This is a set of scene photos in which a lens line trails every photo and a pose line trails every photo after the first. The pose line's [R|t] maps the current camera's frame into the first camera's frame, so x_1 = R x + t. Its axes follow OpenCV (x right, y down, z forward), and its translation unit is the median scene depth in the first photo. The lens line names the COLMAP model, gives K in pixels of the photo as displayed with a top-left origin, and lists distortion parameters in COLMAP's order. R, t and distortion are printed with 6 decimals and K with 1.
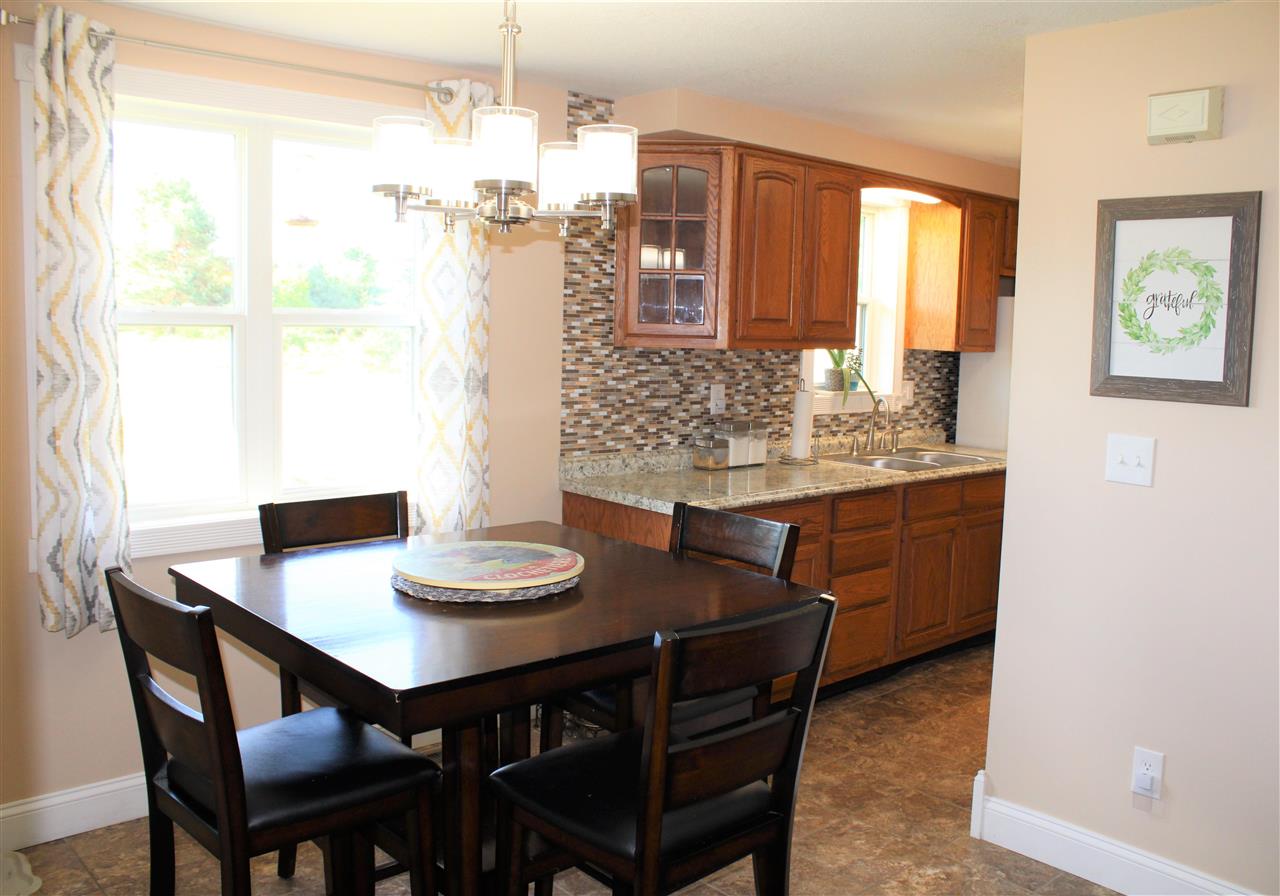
lens RADIAL K [[1046.3, 0, 640.0], [0, 1046.3, 448.0], [0, 0, 1]] dist [-0.158472, 0.009375]
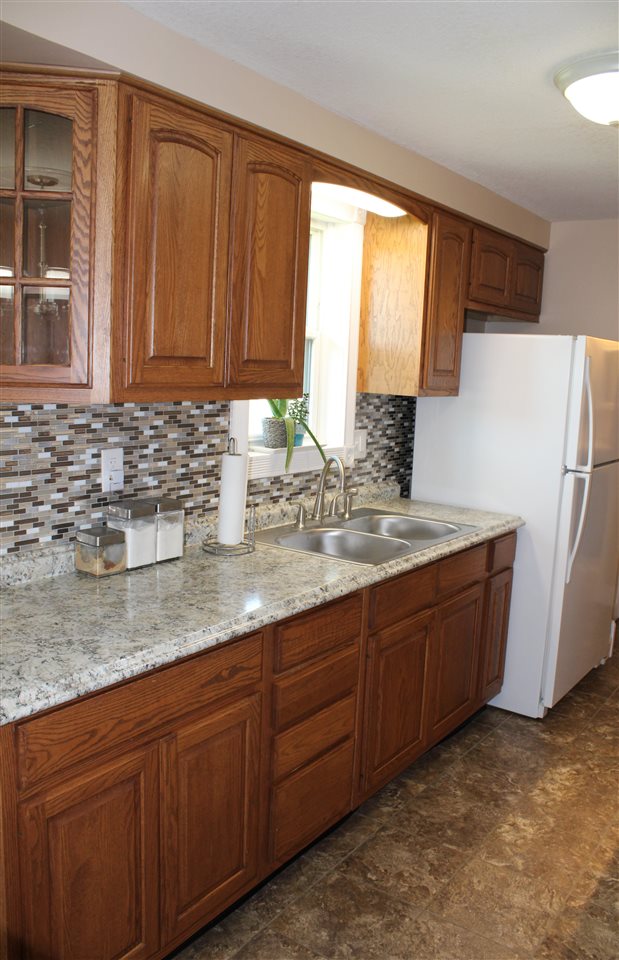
lens RADIAL K [[796.0, 0, 309.5], [0, 796.0, 480.0], [0, 0, 1]] dist [-0.191398, 0.236750]
pose [[0.973873, -0.018507, 0.226339, 0.084011], [0.010609, 0.999293, 0.036061, -0.058087], [-0.226846, -0.032718, 0.973381, 0.451492]]
